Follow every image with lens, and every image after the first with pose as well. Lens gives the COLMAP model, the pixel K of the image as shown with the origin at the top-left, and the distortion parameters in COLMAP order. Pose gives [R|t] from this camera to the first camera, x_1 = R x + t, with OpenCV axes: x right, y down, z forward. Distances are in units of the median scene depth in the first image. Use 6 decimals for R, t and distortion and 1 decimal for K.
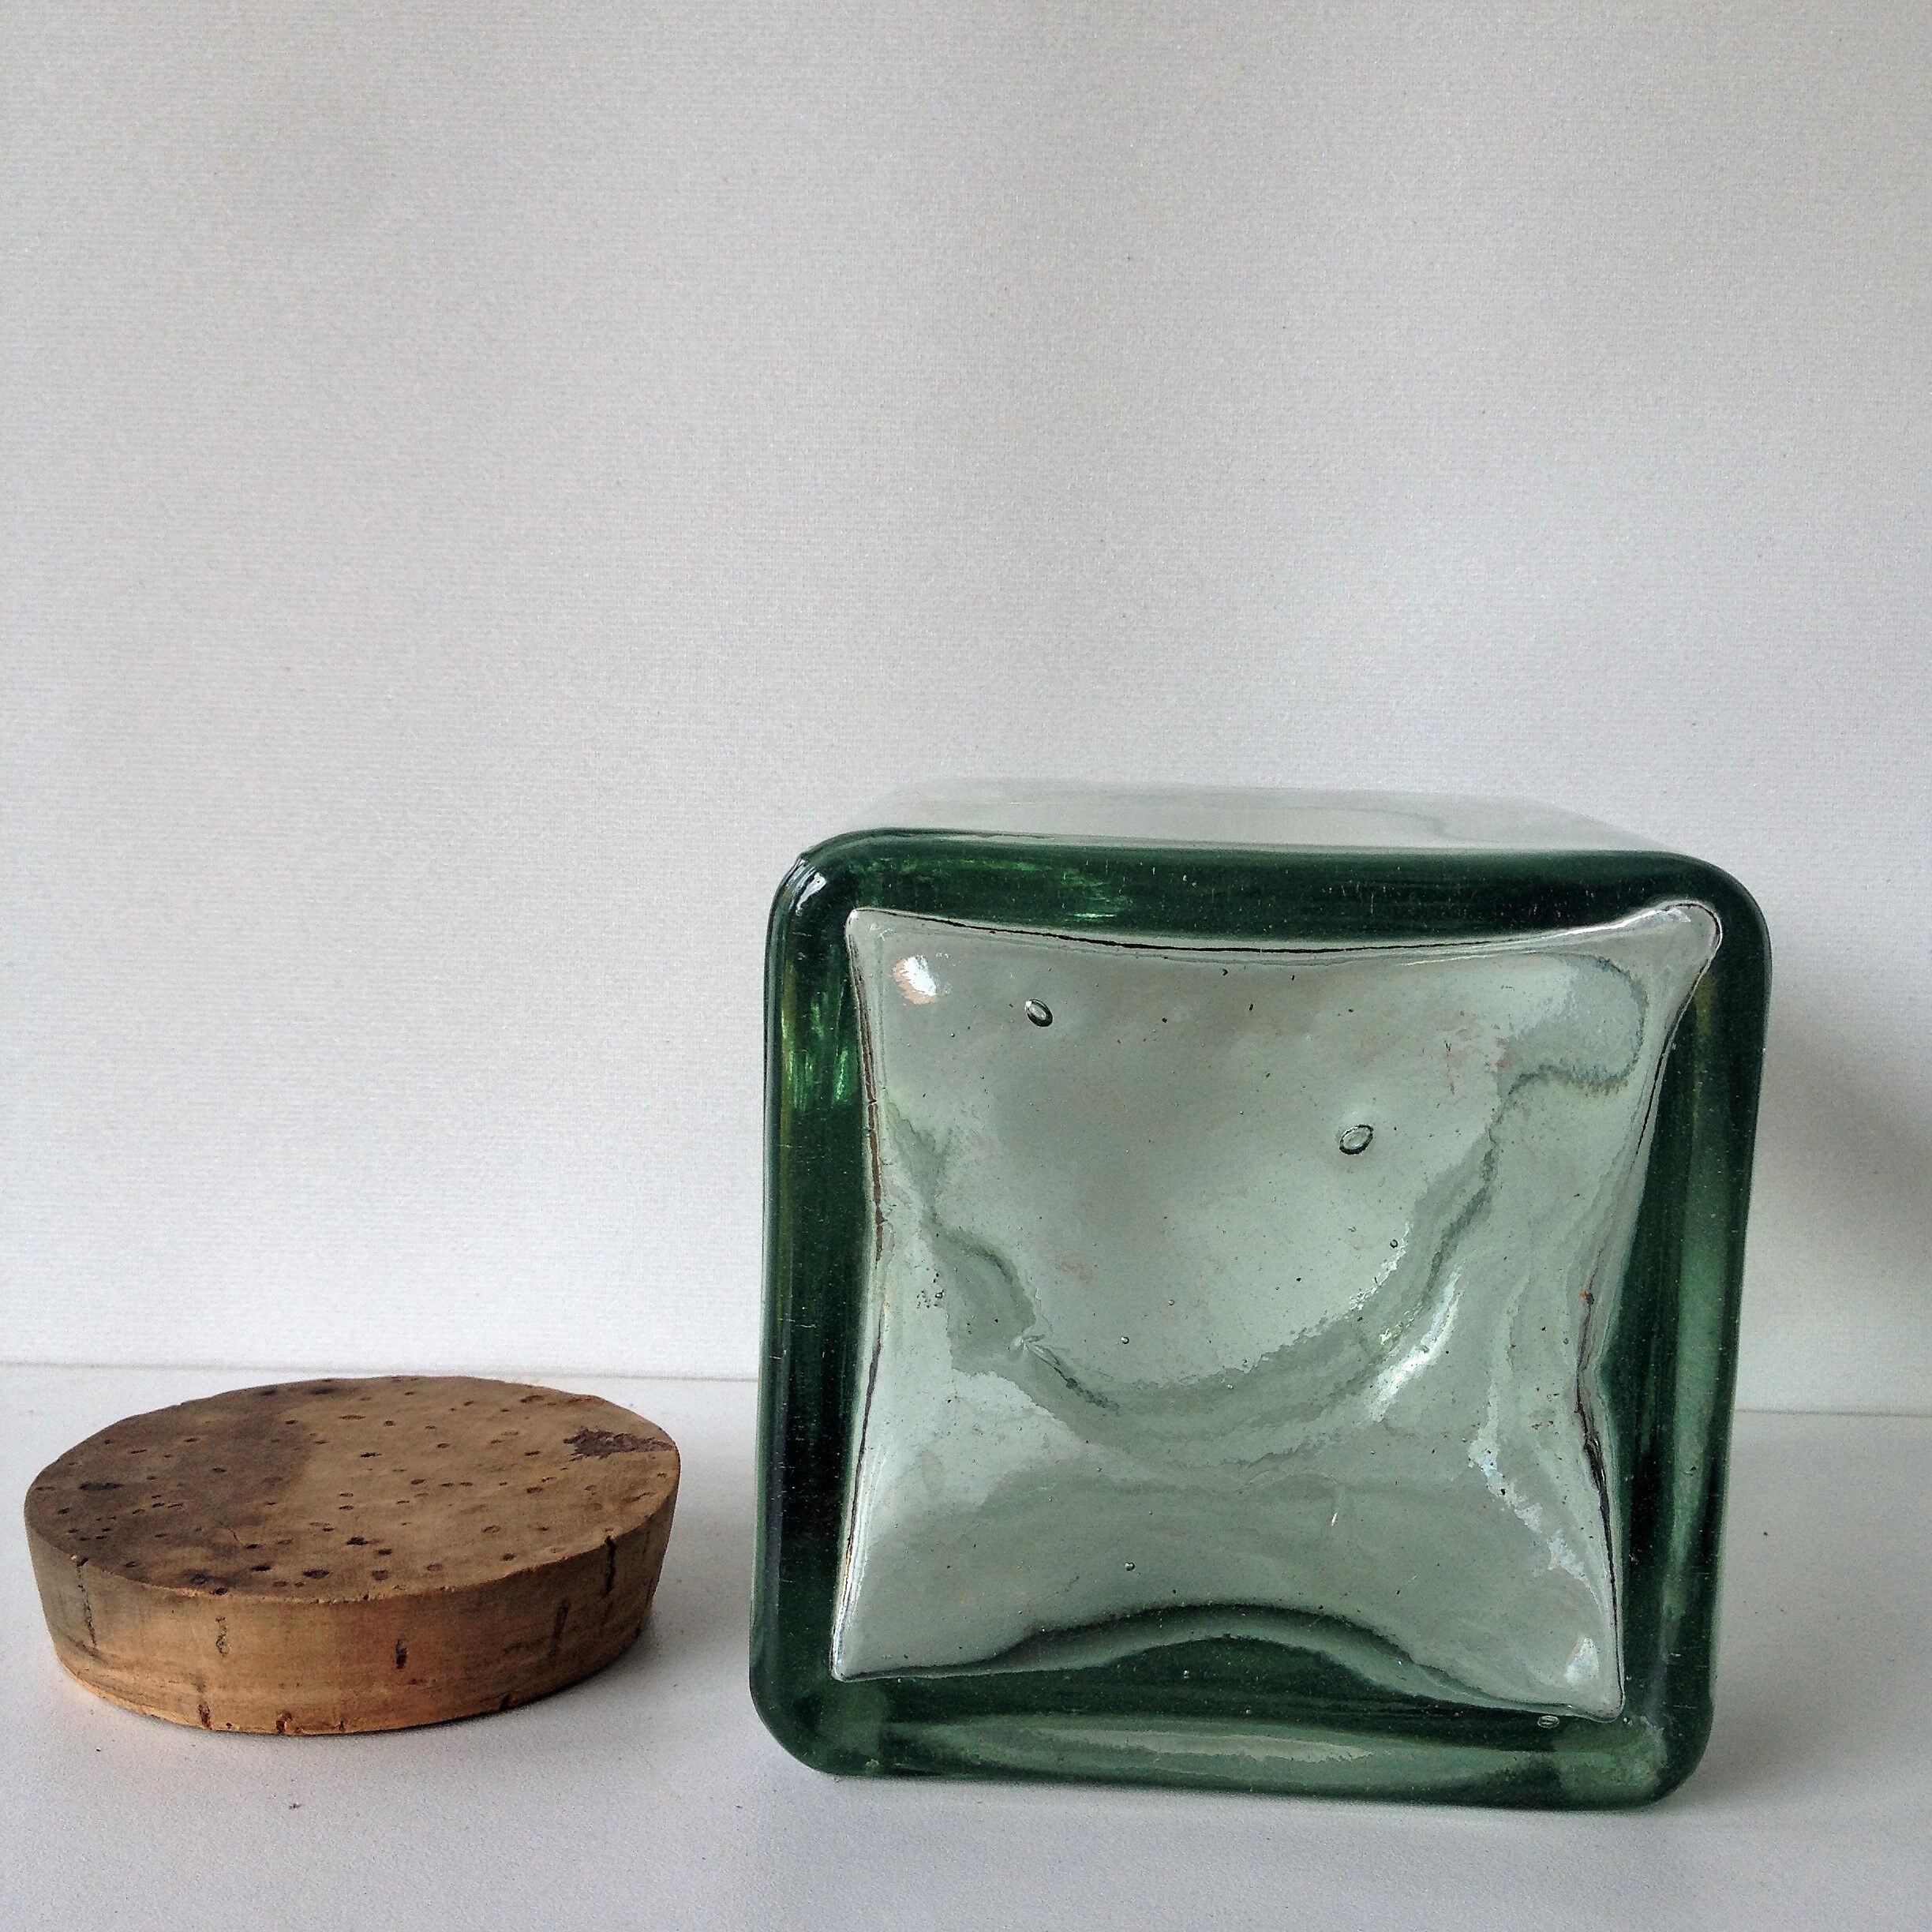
lens RADIAL K [[2436.5, 0, 964.4], [0, 2436.5, 912.0], [0, 0, 1]] dist [0.155442, -0.453357]
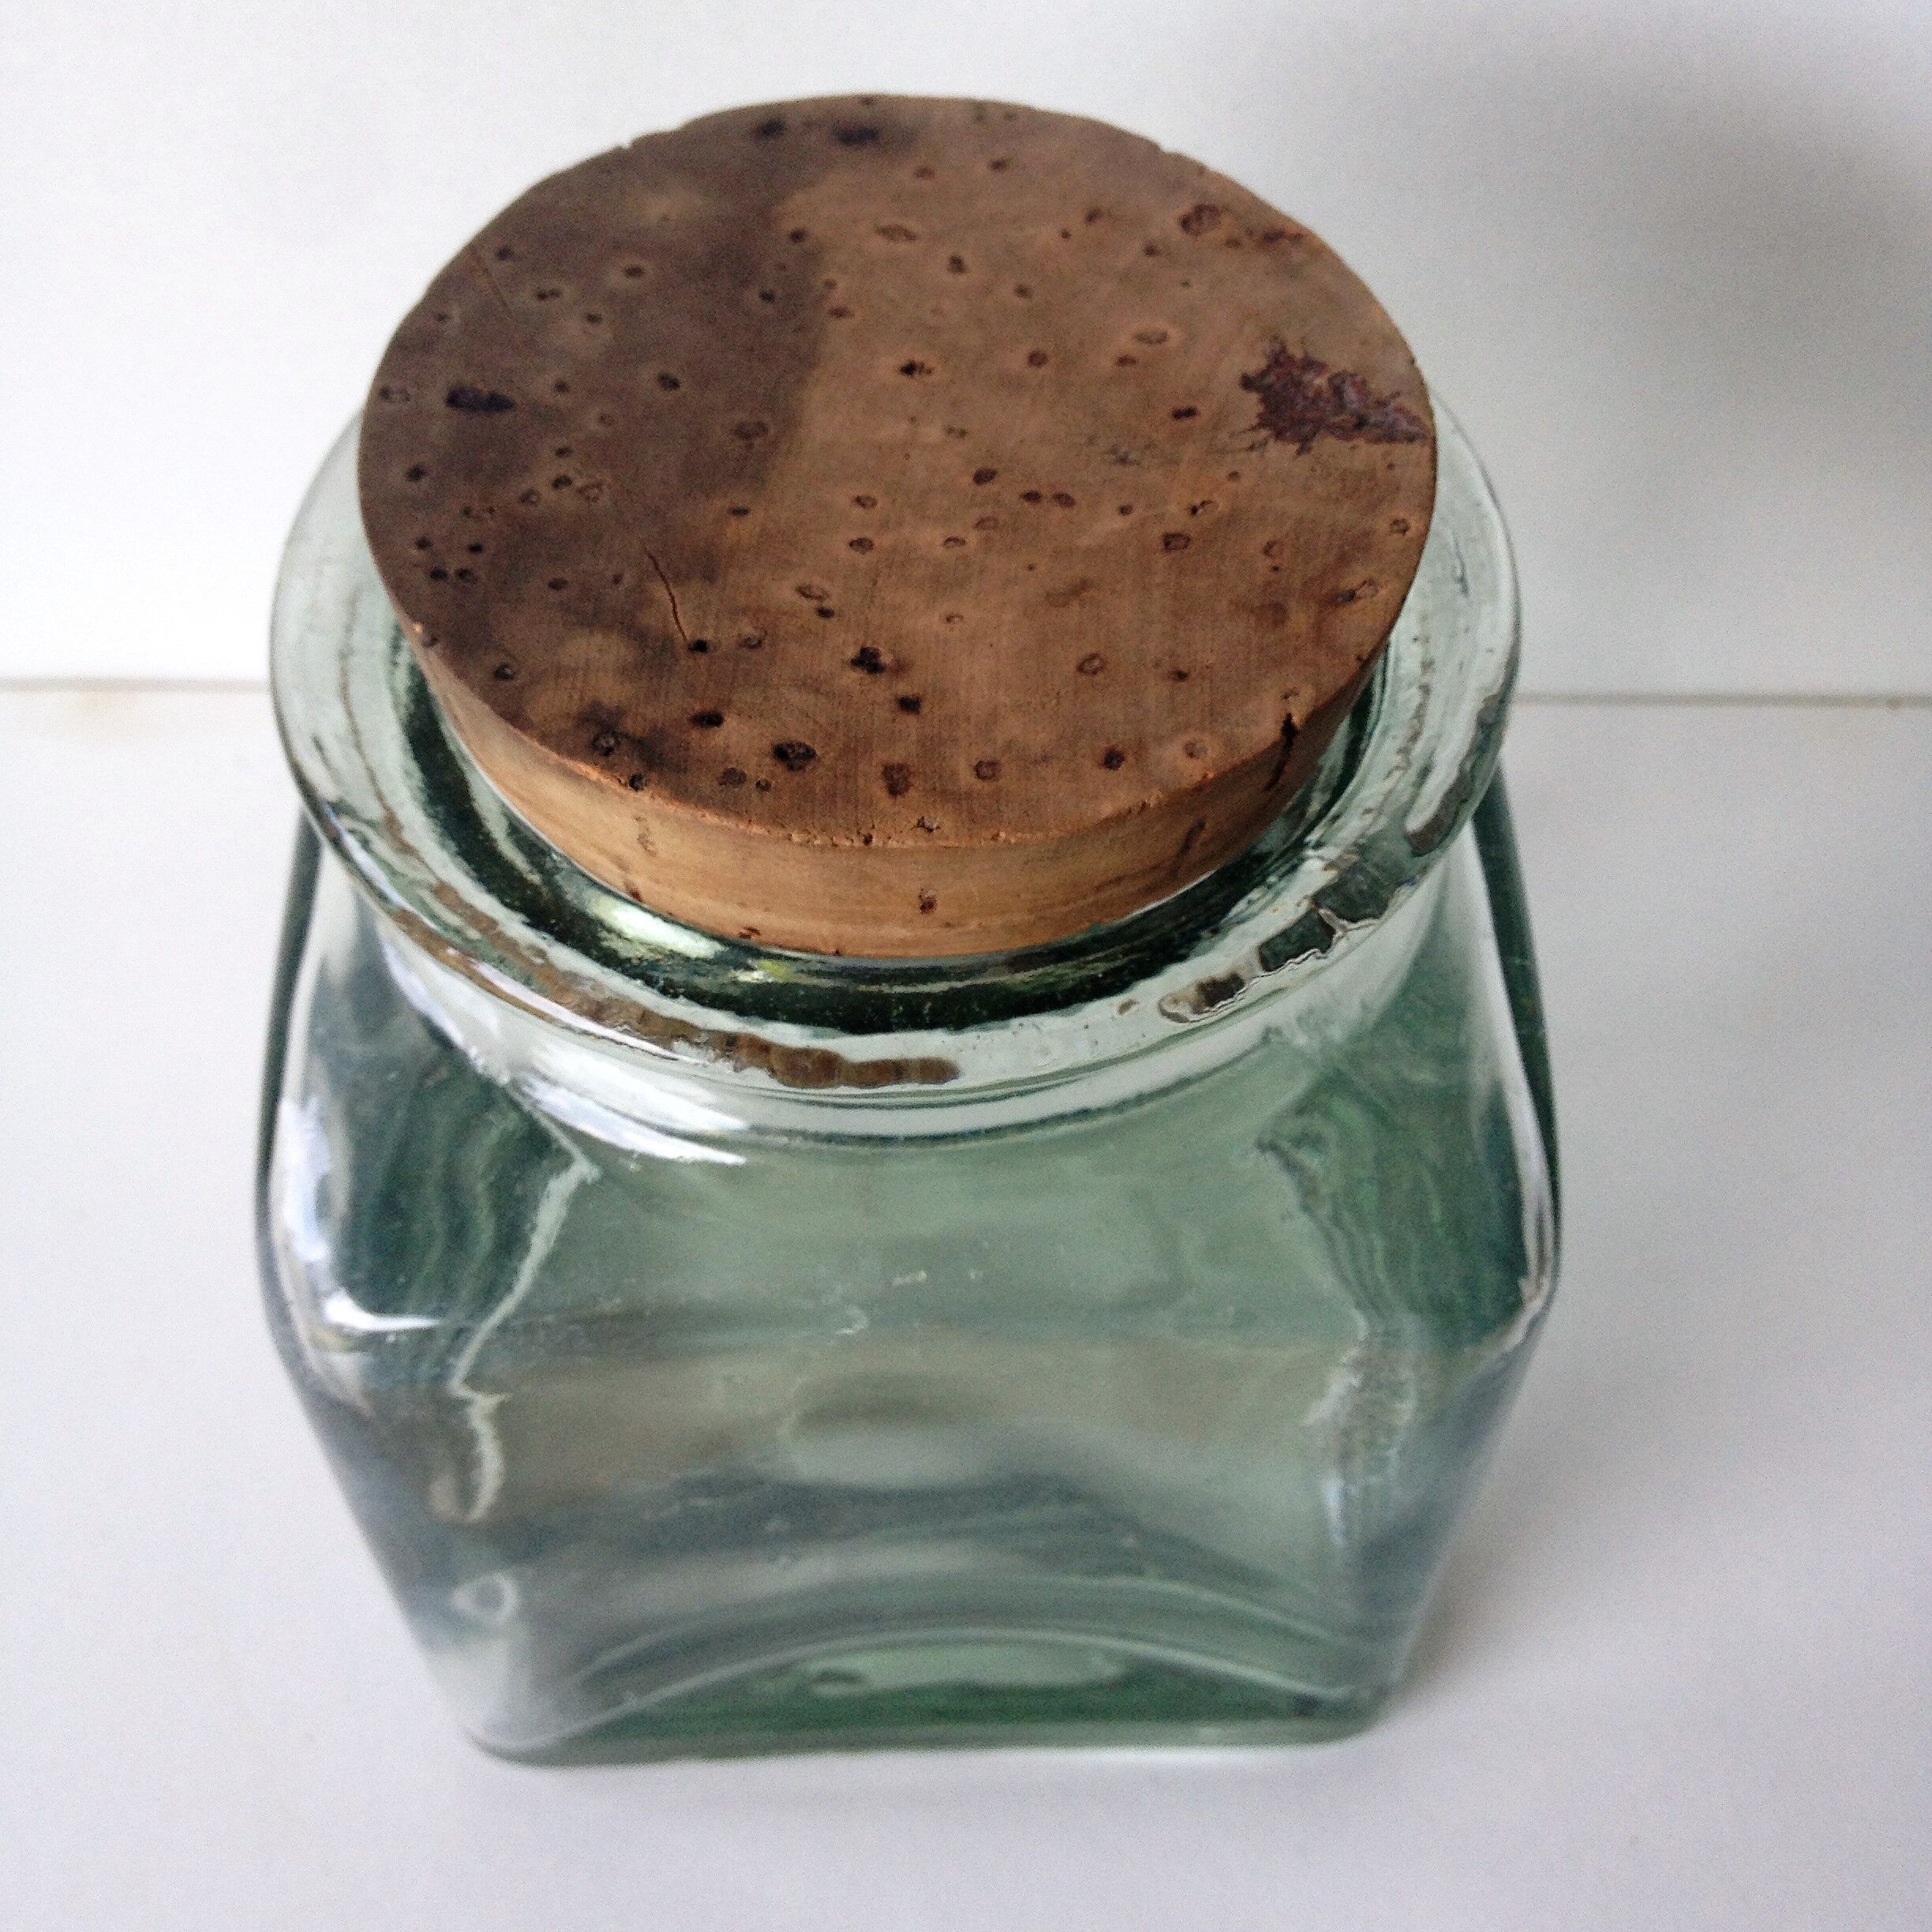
lens RADIAL K [[2410.2, 0, 959.3], [0, 2410.2, 1025.7], [0, 0, 1]] dist [0.064090, -0.019754]
pose [[0.959322, 0.222779, -0.173408, -0.106510], [-0.018172, 0.661694, 0.749553, -0.120321], [0.281727, -0.715912, 0.638827, 0.578402]]
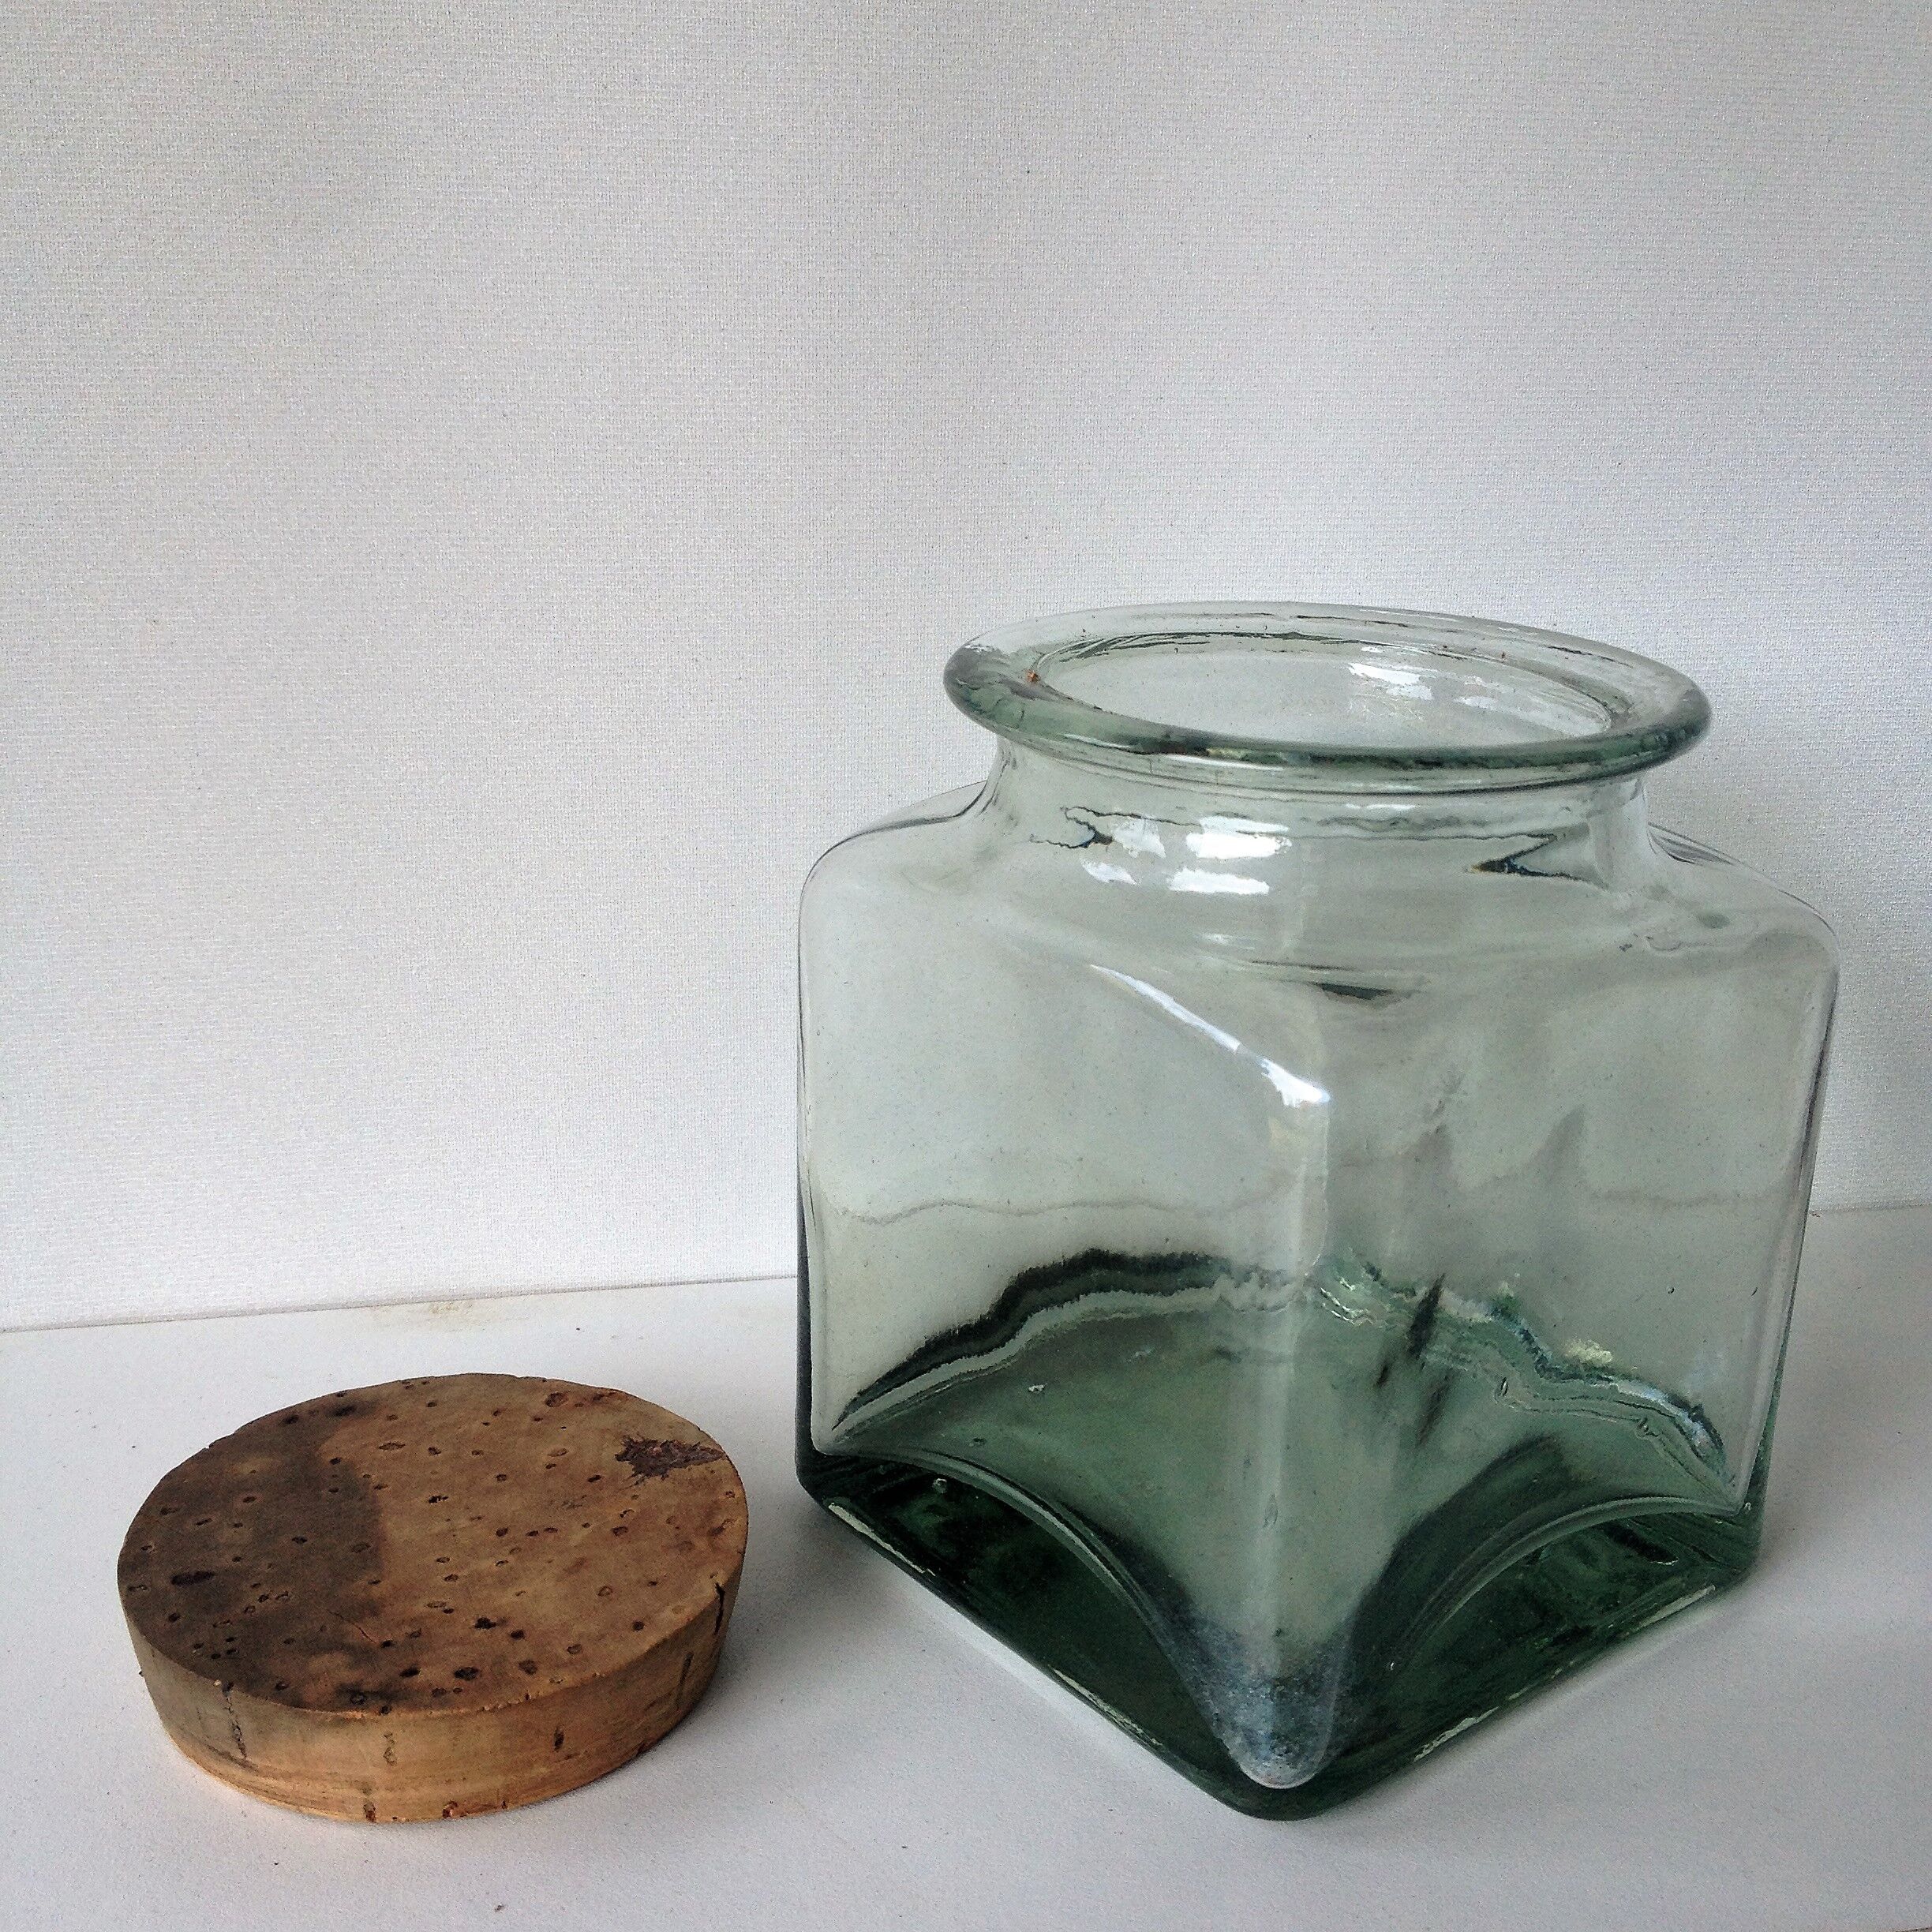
lens RADIAL K [[2436.5, 0, 964.4], [0, 2436.5, 912.0], [0, 0, 1]] dist [0.155442, -0.453357]
pose [[0.978987, -0.066896, 0.192637, -0.229401], [0.026215, 0.978109, 0.206437, -0.251242], [-0.202230, -0.197049, 0.959309, 0.016349]]
